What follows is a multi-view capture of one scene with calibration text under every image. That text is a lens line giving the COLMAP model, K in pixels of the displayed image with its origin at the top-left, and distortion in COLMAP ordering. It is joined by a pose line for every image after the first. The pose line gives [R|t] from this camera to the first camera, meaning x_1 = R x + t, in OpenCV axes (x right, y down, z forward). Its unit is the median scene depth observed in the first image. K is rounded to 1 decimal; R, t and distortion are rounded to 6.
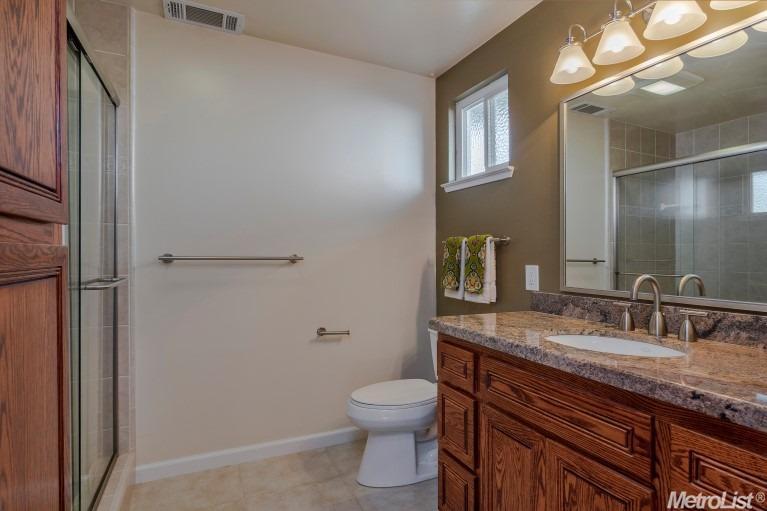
lens RADIAL K [[434.6, 0, 379.8], [0, 434.6, 258.6], [0, 0, 1]] dist [-0.019106, 0.001553]
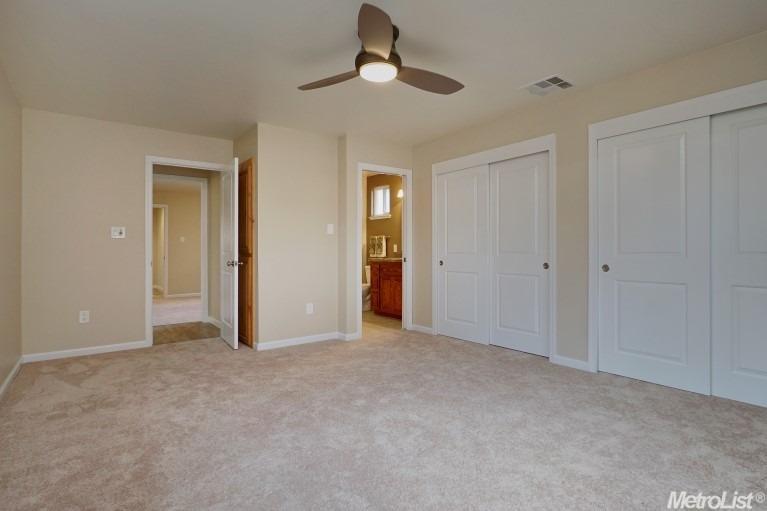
lens RADIAL K [[434.6, 0, 383.4], [0, 434.6, 249.7], [0, 0, 1]] dist [-0.019106, 0.001553]
pose [[0.979871, -0.014578, 0.199100, -0.377012], [0.013114, 0.999876, 0.008667, 0.020445], [-0.199202, -0.005881, 0.979941, -2.060126]]
